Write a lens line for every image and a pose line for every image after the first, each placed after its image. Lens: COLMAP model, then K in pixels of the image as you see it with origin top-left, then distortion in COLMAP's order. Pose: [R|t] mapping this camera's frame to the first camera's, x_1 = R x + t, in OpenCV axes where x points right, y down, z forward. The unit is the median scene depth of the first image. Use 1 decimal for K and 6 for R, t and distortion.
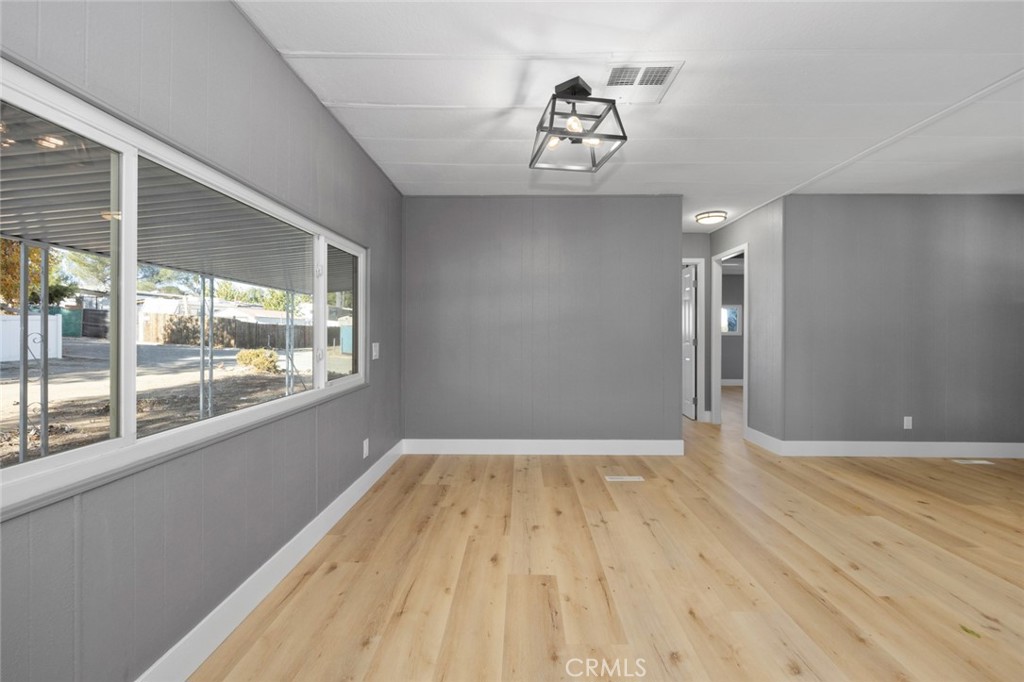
lens RADIAL K [[416.8, 0, 514.3], [0, 416.8, 337.9], [0, 0, 1]] dist [-0.001489, -0.000138]
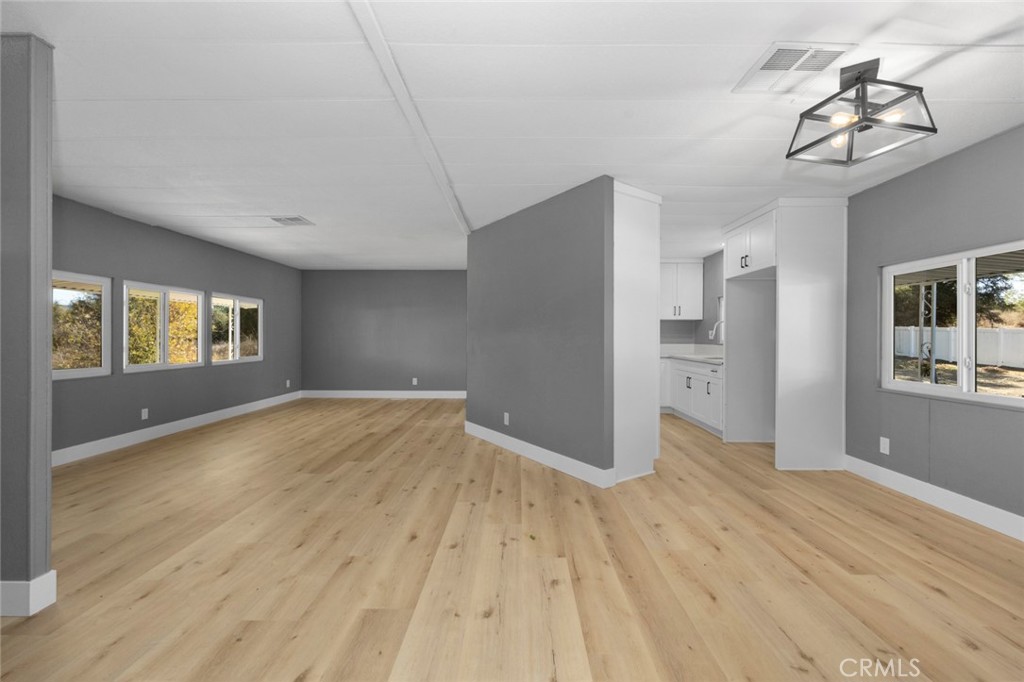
lens RADIAL K [[416.0, 0, 510.7], [0, 416.0, 332.4], [0, 0, 1]] dist [-0.002583, -0.000001]
pose [[-0.999980, -0.006116, 0.001455, 0.930876], [-0.006110, 0.999972, 0.004423, -0.037164], [-0.001482, 0.004414, -0.999989, 1.984379]]
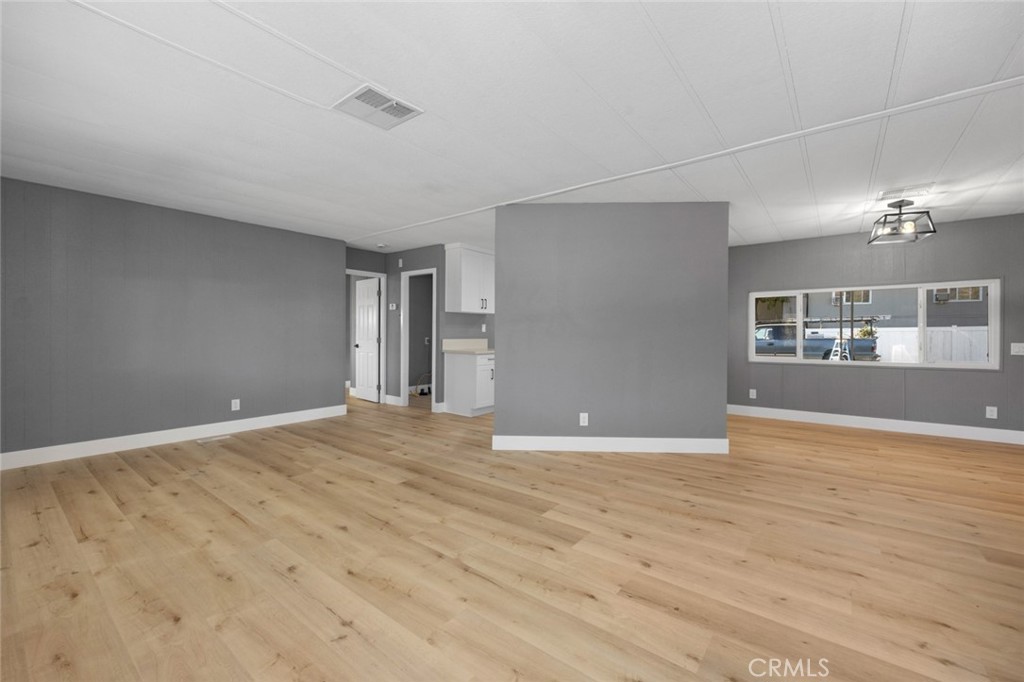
lens RADIAL K [[418.6, 0, 523.8], [0, 418.6, 328.9], [0, 0, 1]] dist [-0.003019, -0.000234]
pose [[-0.602934, -0.013518, -0.797676, 2.776247], [-0.016474, 0.999854, -0.004492, -0.003458], [0.797621, 0.010432, -0.603069, 0.803863]]
